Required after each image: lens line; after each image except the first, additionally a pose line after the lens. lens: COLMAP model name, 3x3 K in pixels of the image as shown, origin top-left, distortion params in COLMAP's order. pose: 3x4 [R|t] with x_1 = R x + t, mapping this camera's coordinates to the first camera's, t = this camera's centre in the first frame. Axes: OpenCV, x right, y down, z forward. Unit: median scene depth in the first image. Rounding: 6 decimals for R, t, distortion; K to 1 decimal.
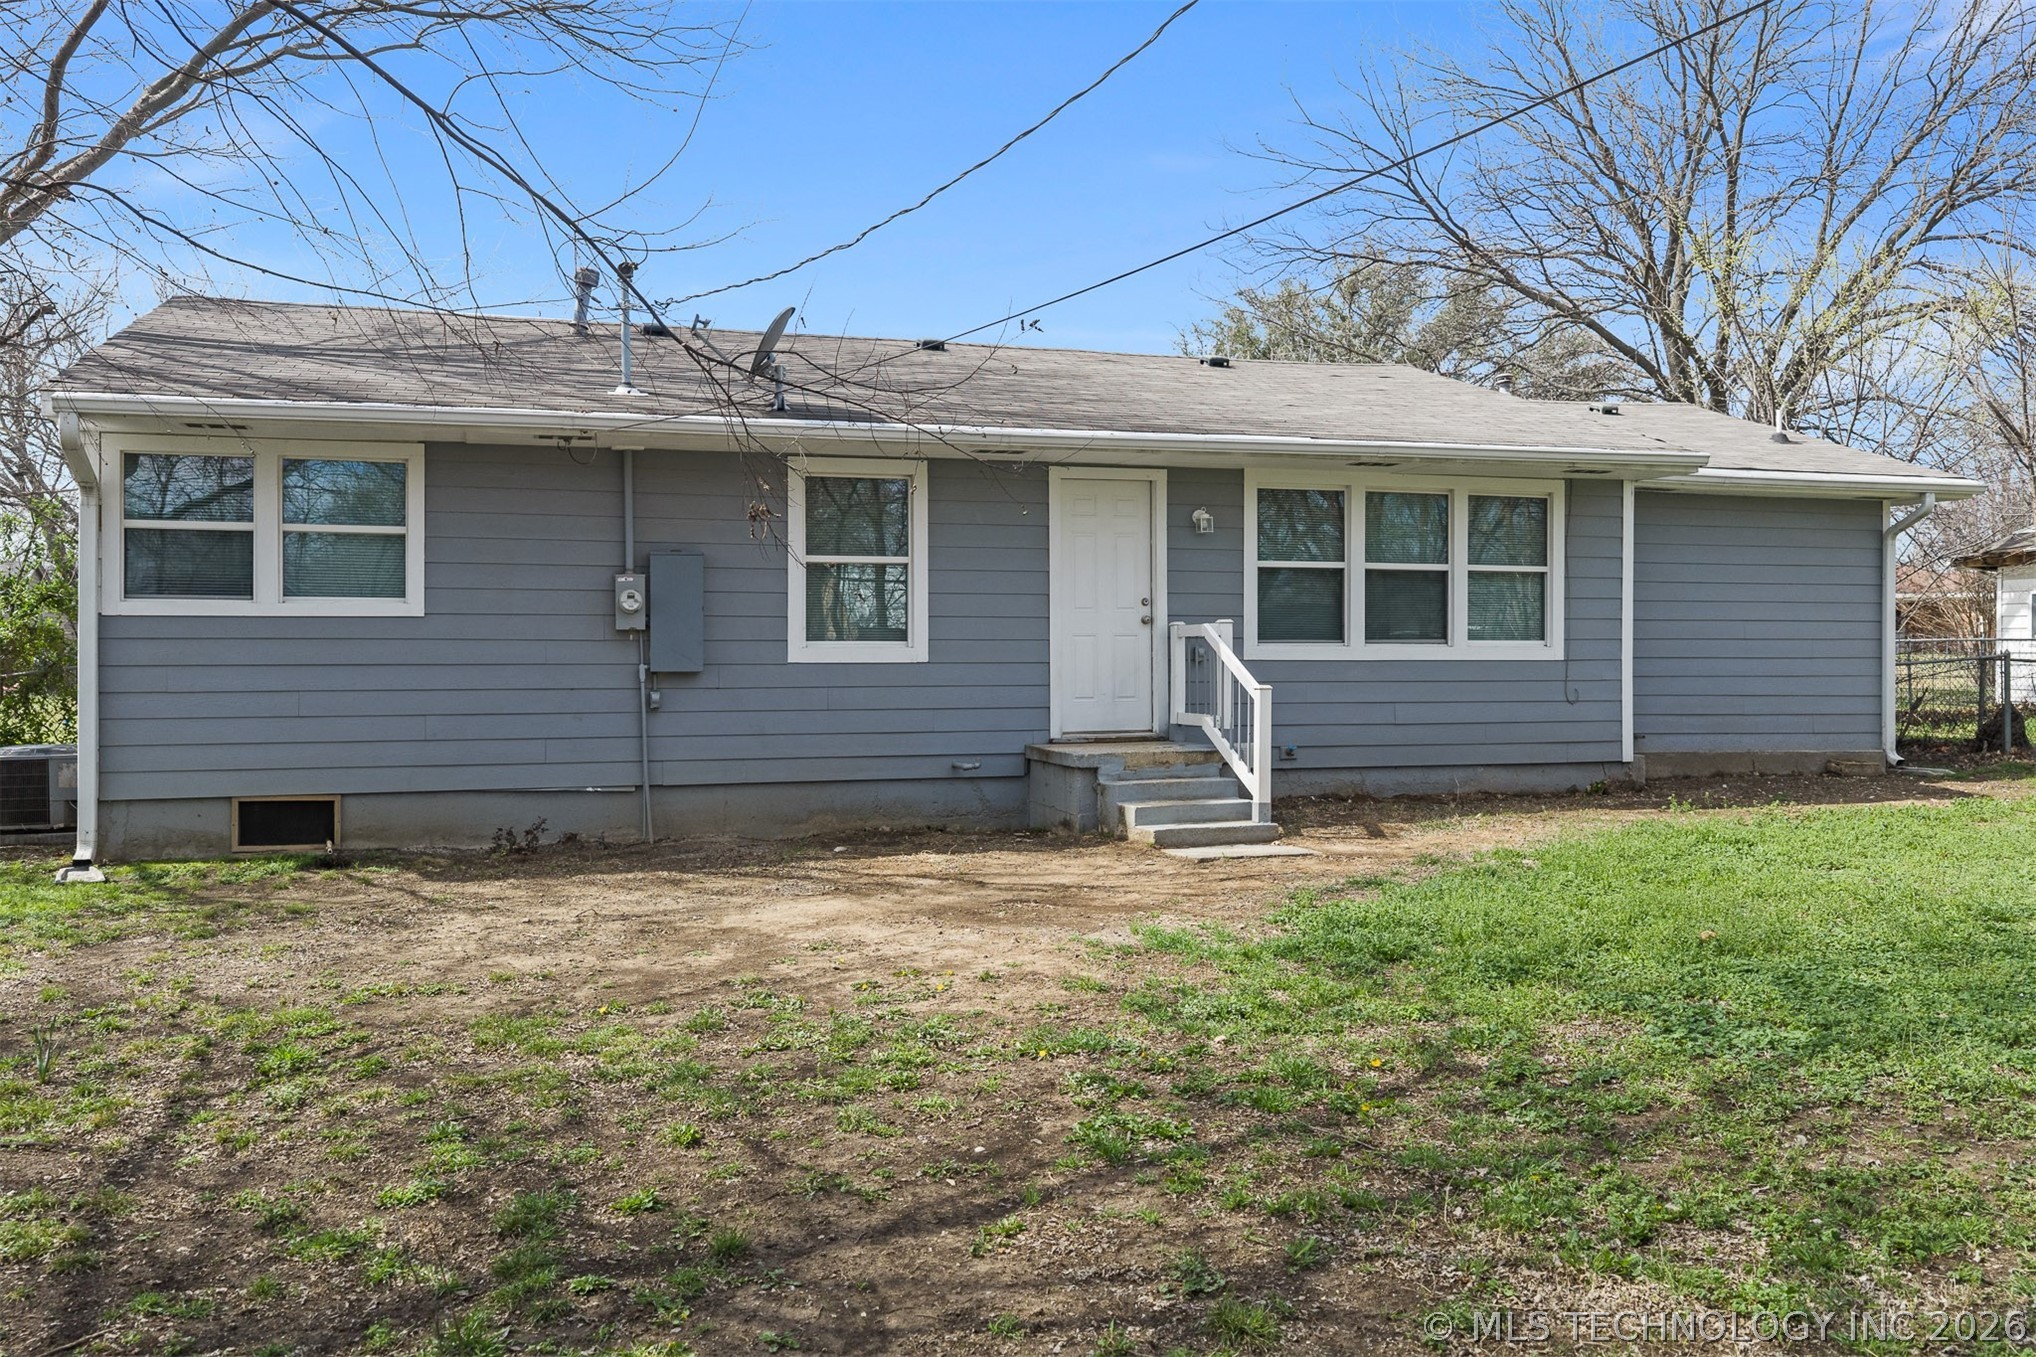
lens RADIAL K [[1636.9, 0, 1018.0], [0, 1636.9, 678.5], [0, 0, 1]] dist [0.001769, 0.000641]
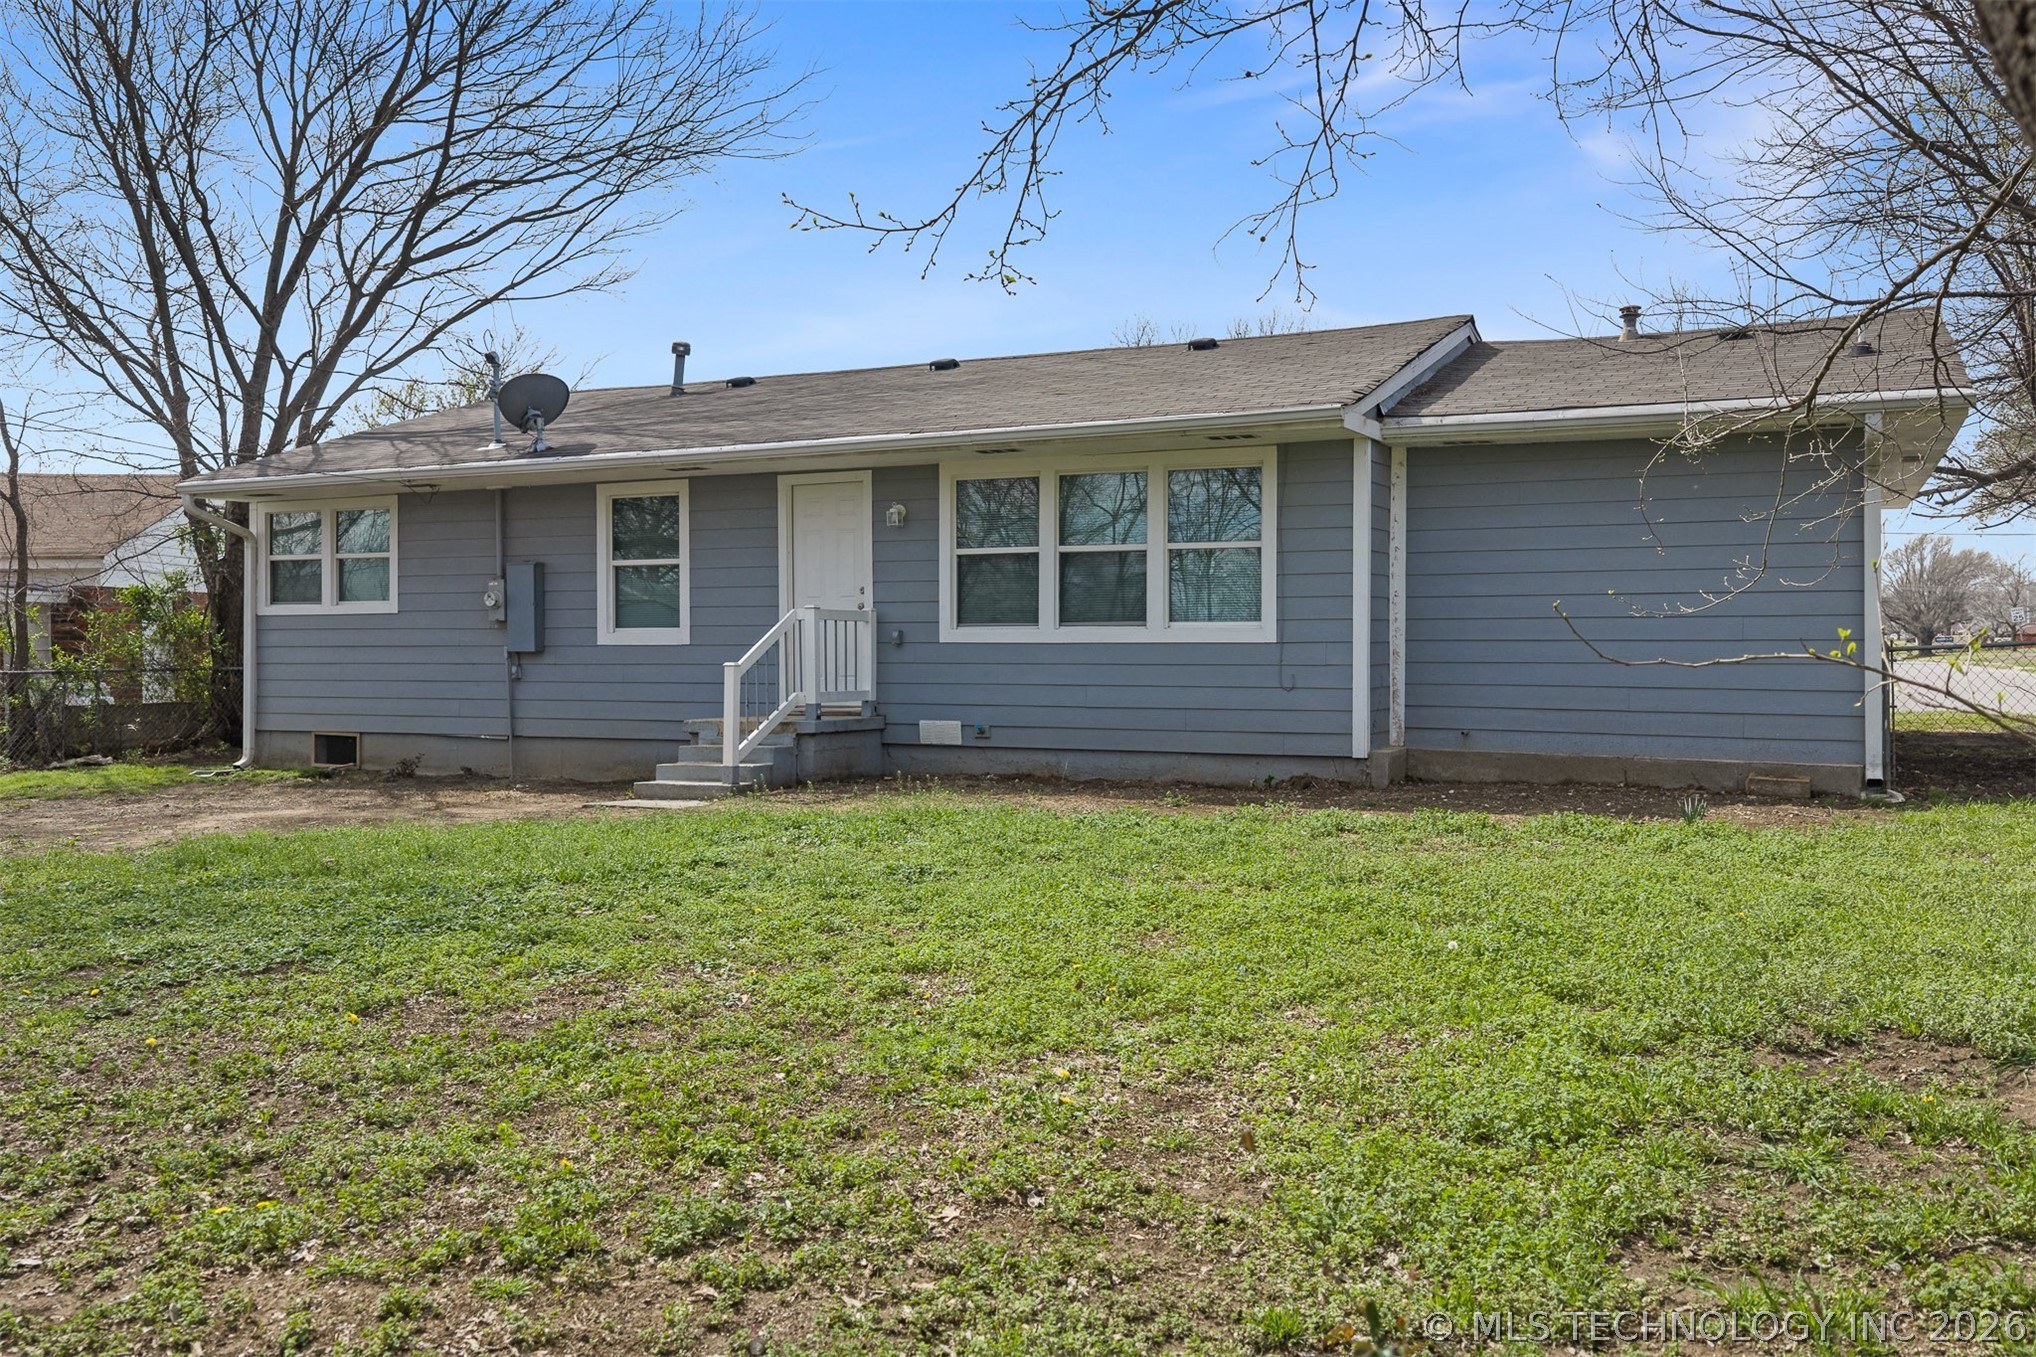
lens RADIAL K [[1719.2, 0, 1018.0], [0, 1719.2, 678.5], [0, 0, 1]] dist [-0.001432, -0.001892]
pose [[0.737588, 0.012043, -0.675144, 0.933268], [-0.009658, 0.999927, 0.007285, 0.003427], [0.675182, 0.001147, 0.737650, 0.209310]]
